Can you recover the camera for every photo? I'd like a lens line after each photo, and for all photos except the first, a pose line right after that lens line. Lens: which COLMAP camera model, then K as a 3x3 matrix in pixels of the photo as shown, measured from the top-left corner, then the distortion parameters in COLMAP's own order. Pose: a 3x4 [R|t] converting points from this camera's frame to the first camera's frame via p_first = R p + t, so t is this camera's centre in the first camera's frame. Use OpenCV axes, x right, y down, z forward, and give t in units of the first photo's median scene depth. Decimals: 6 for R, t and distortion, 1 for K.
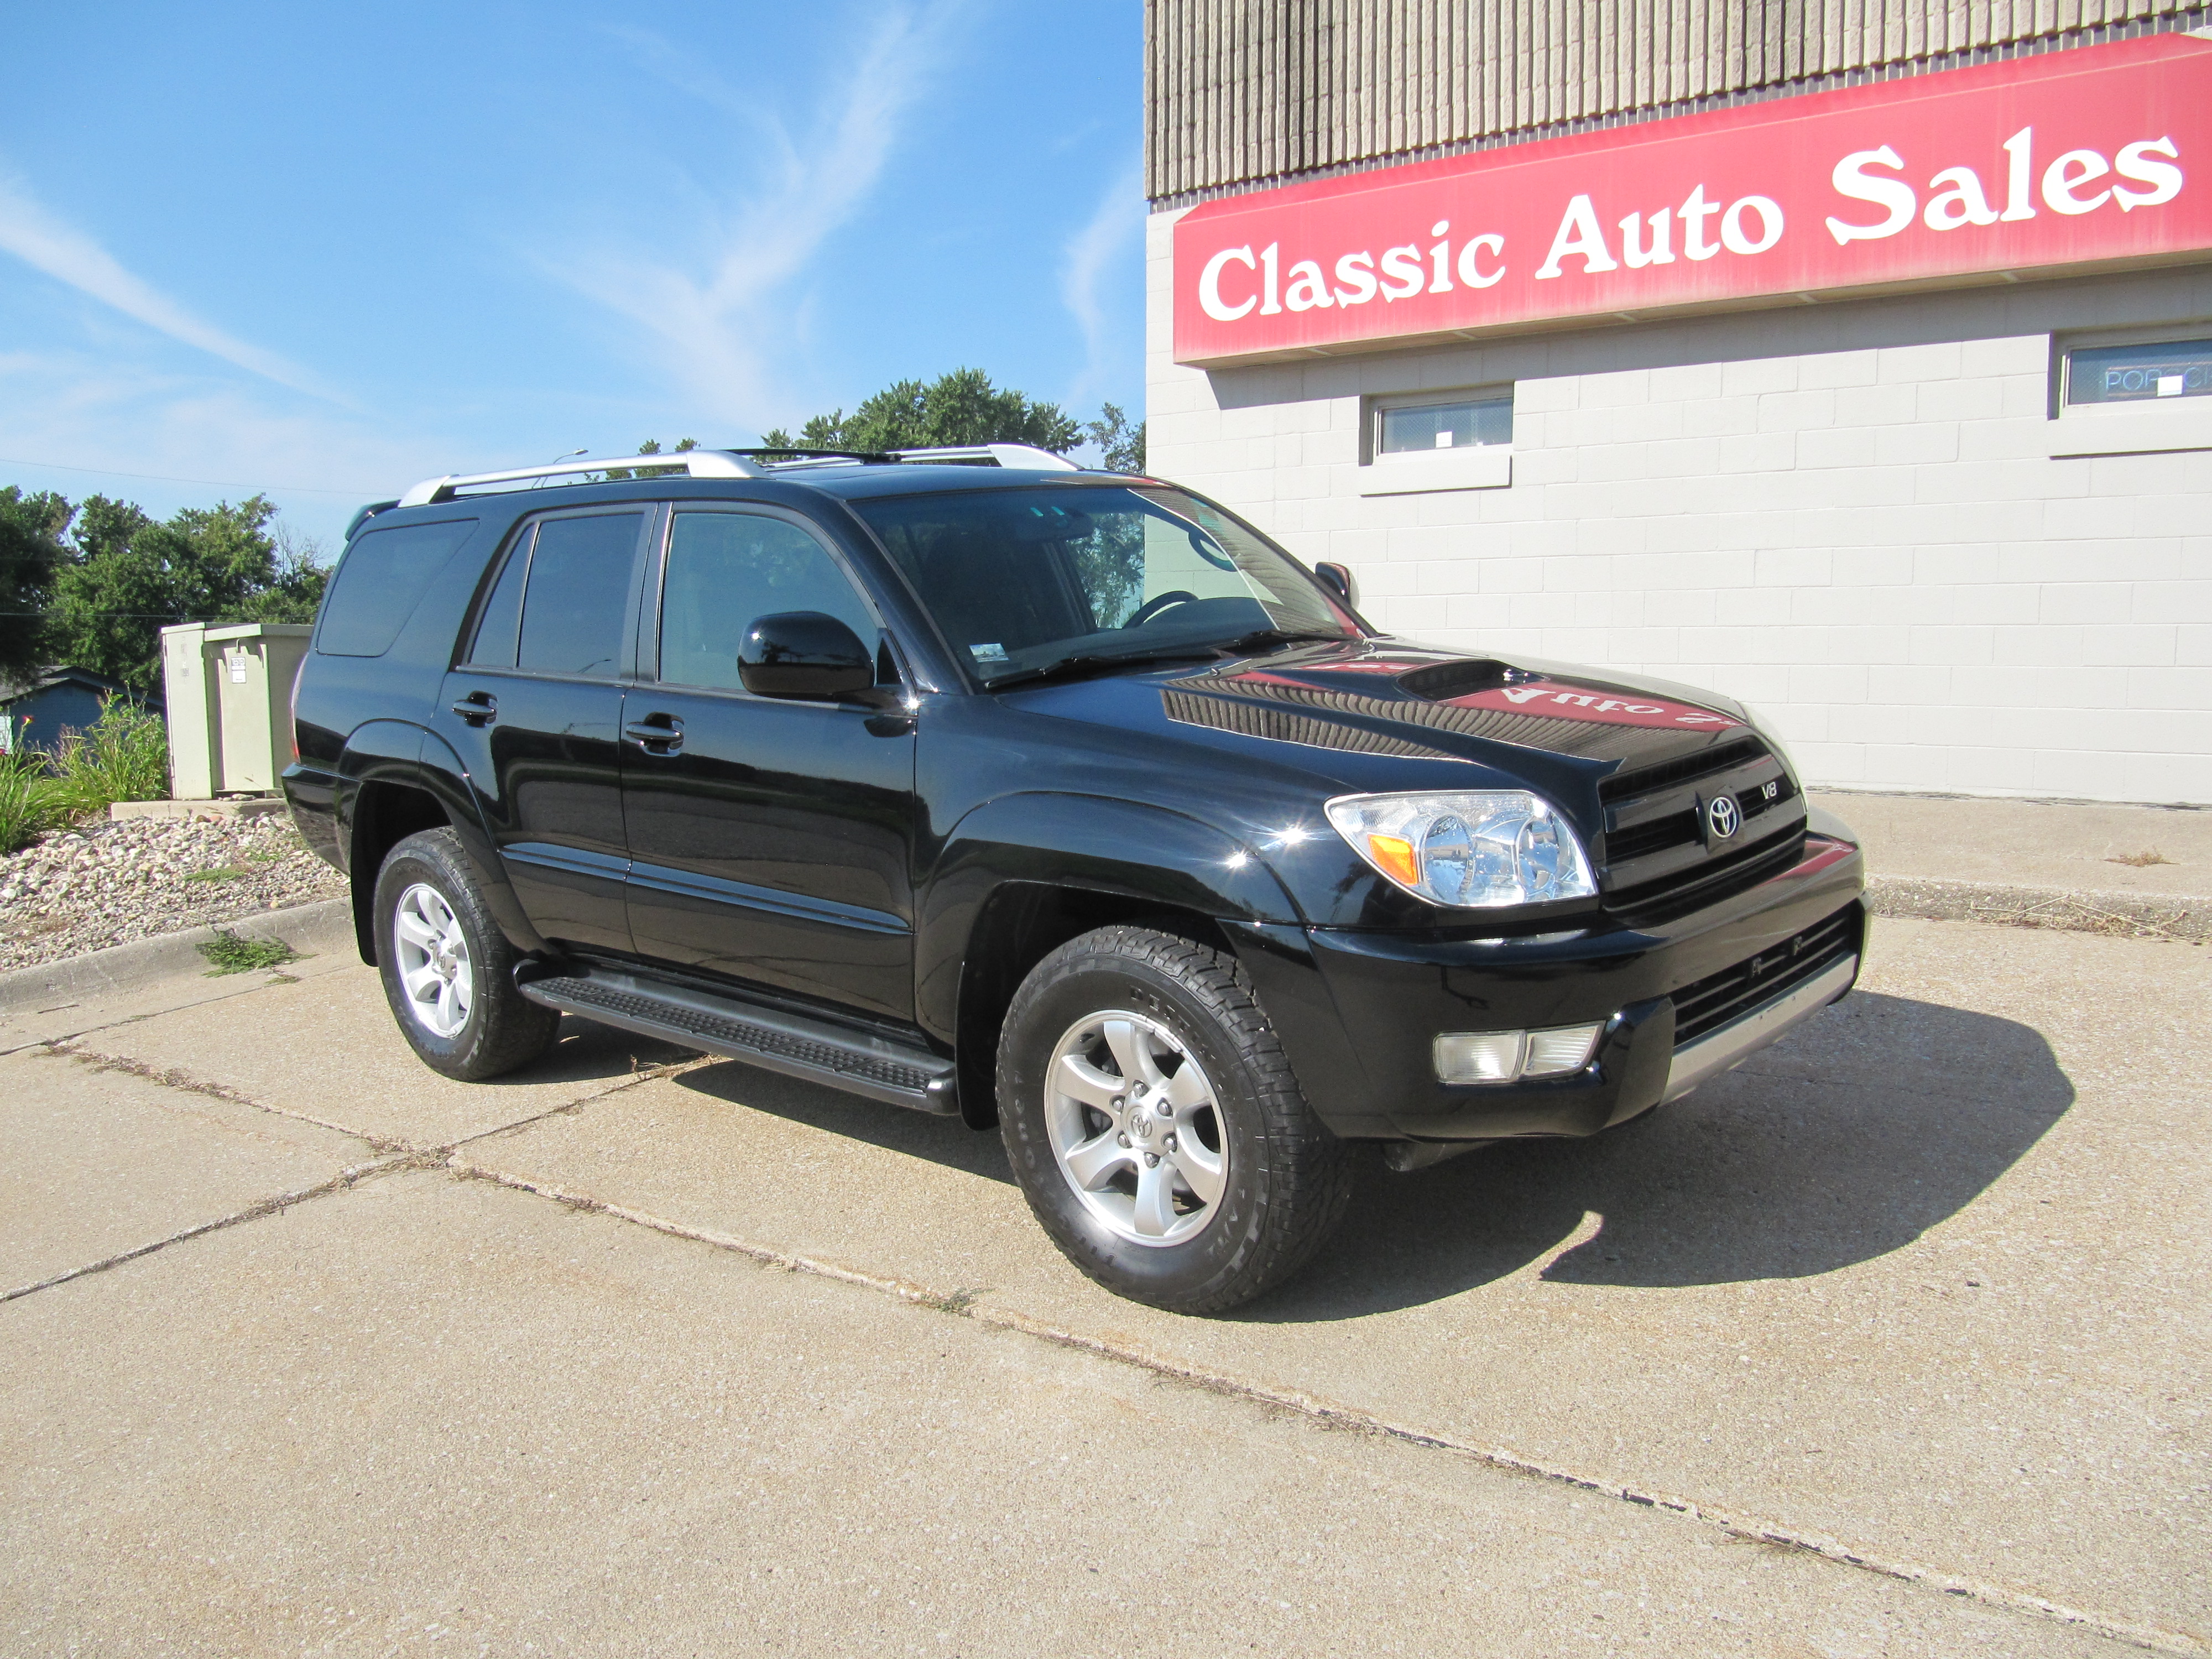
lens RADIAL K [[1826.7, 0, 1105.0], [0, 1826.7, 851.0], [0, 0, 1]] dist [-0.054104, 0.021965]
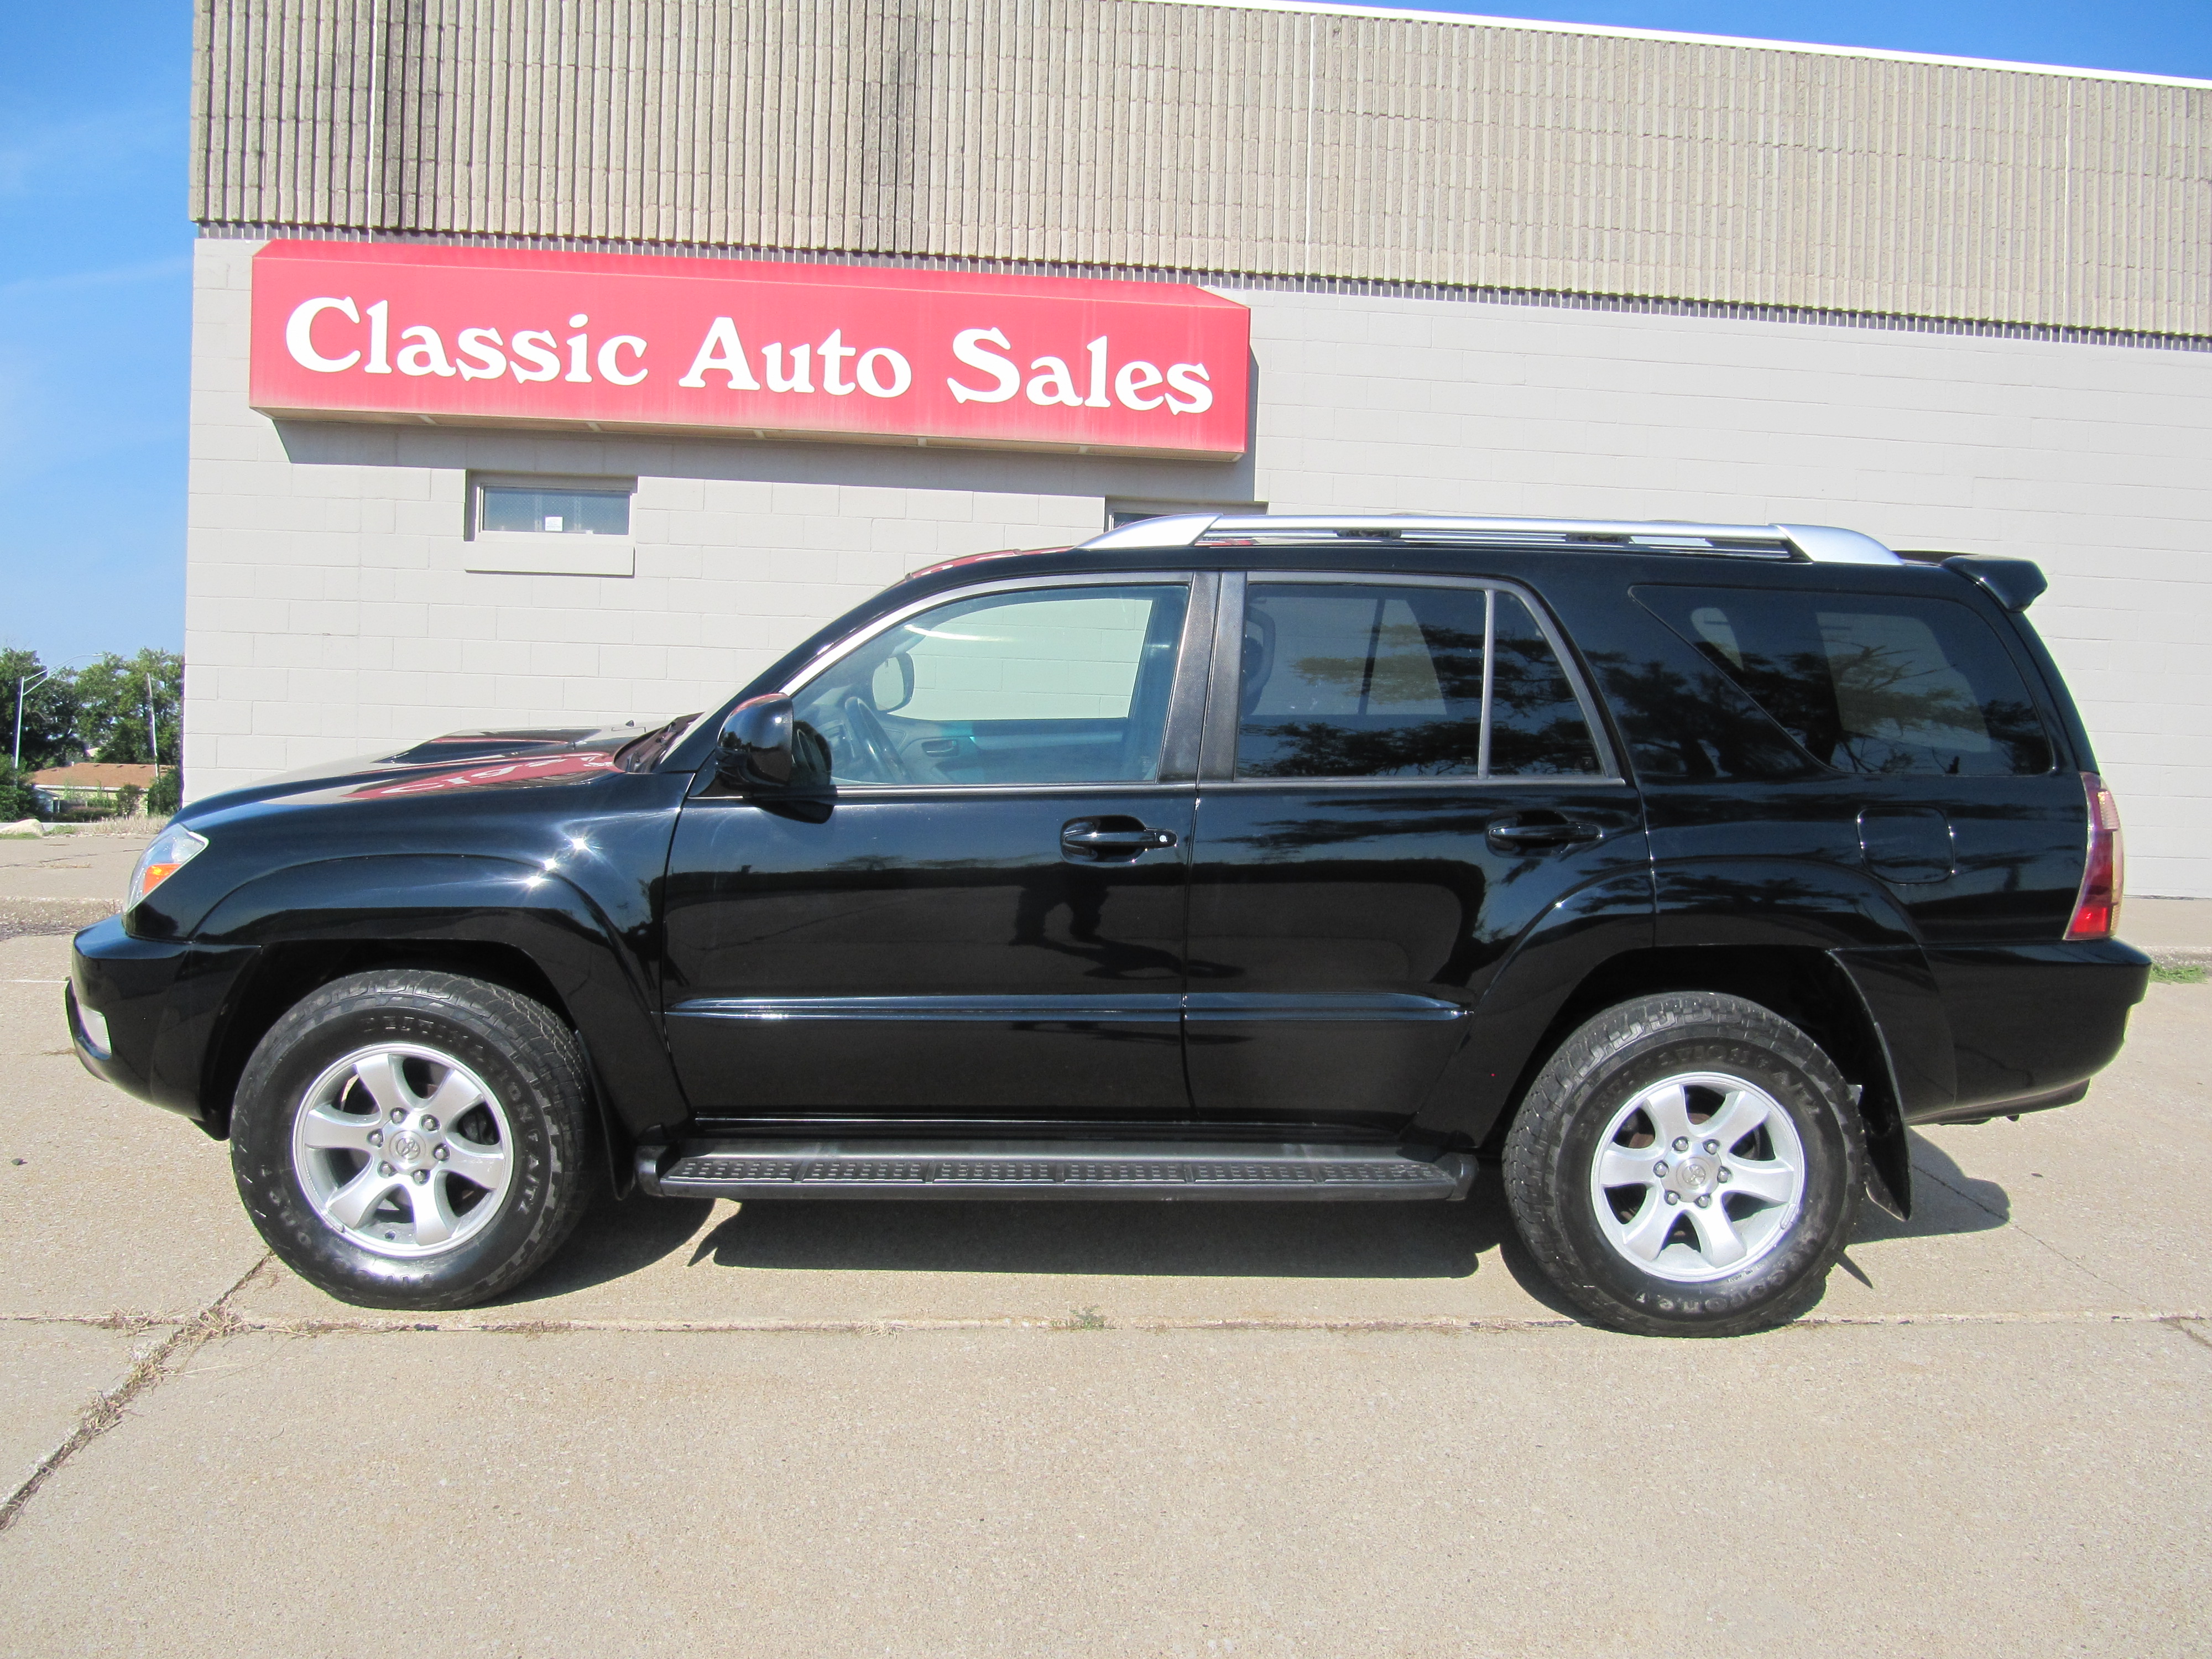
lens RADIAL K [[1826.7, 0, 1114.4], [0, 1826.7, 831.7], [0, 0, 1]] dist [-0.054104, 0.021965]
pose [[0.731978, 0.000106, 0.681328, -0.313116], [0.039773, 0.998288, -0.042884, 0.000996], [-0.680166, 0.058489, 0.730721, 0.067335]]
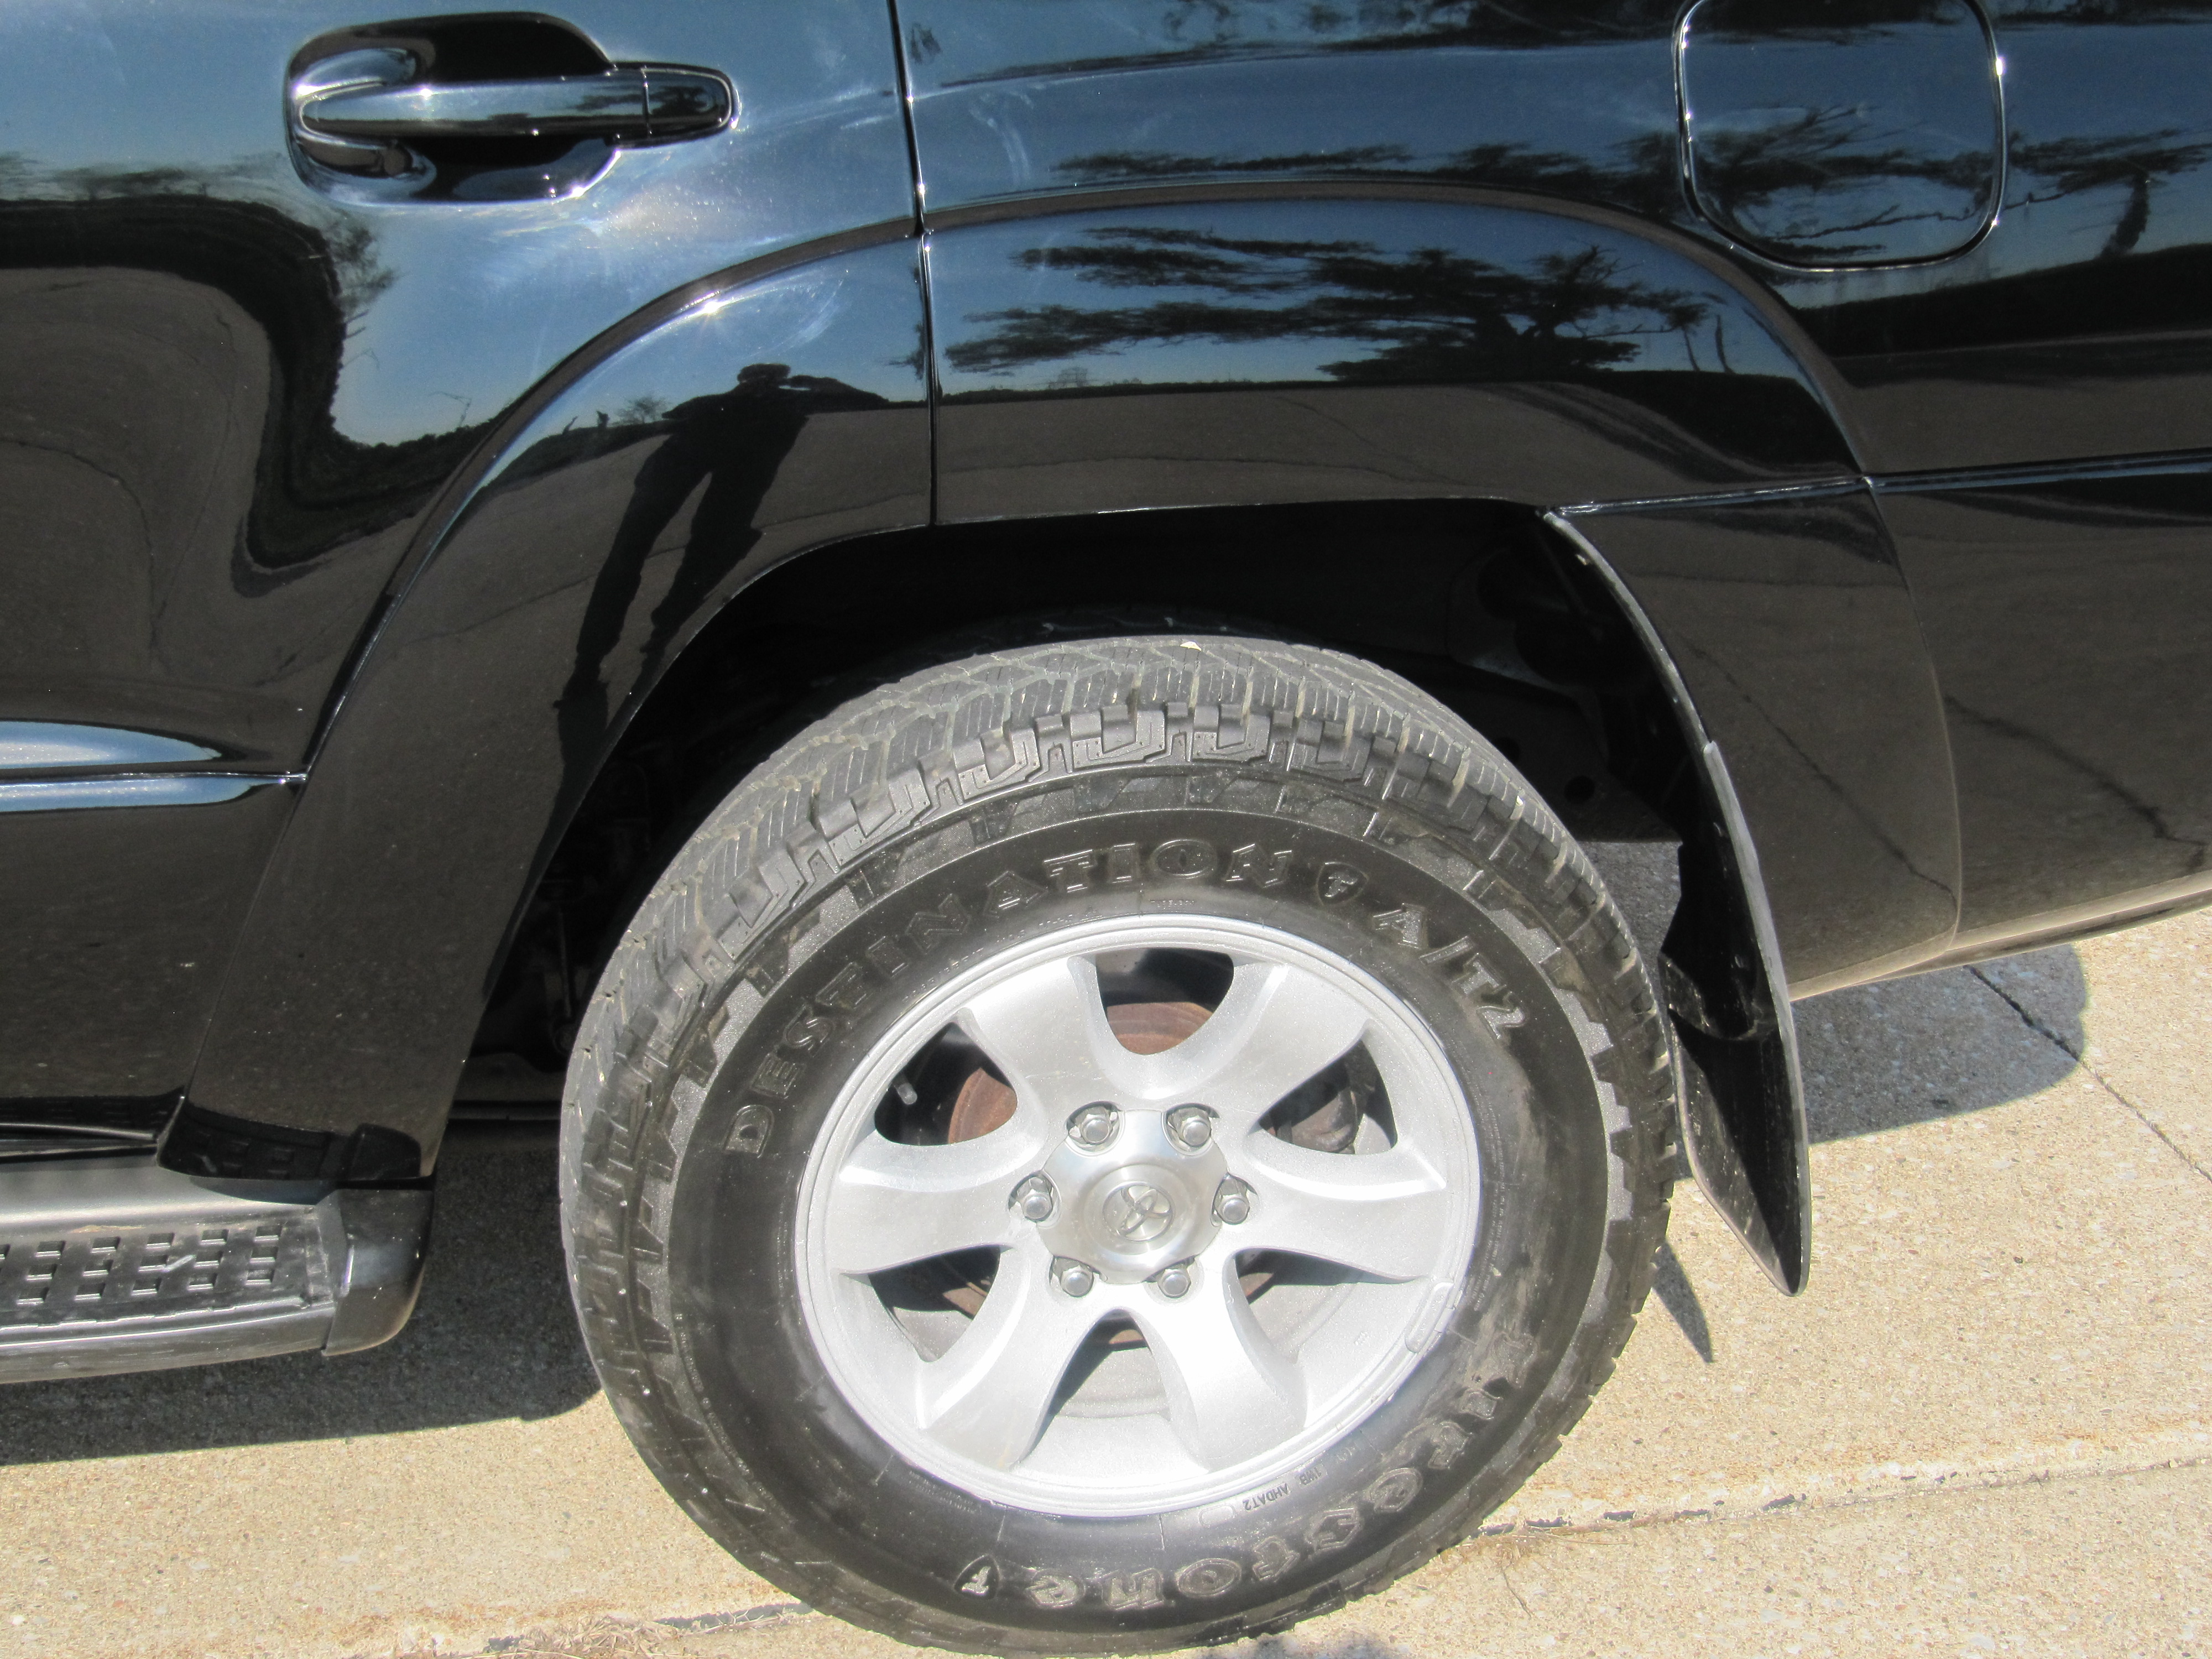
lens RADIAL K [[2772.7, 0, 1108.0], [0, 2772.7, 830.1], [0, 0, 1]] dist [0.003955, 0.000000]
pose [[0.639722, -0.229355, 0.733588, -0.073434], [0.062157, 0.966751, 0.248049, -0.009830], [-0.766089, -0.113085, 0.632708, 0.163531]]
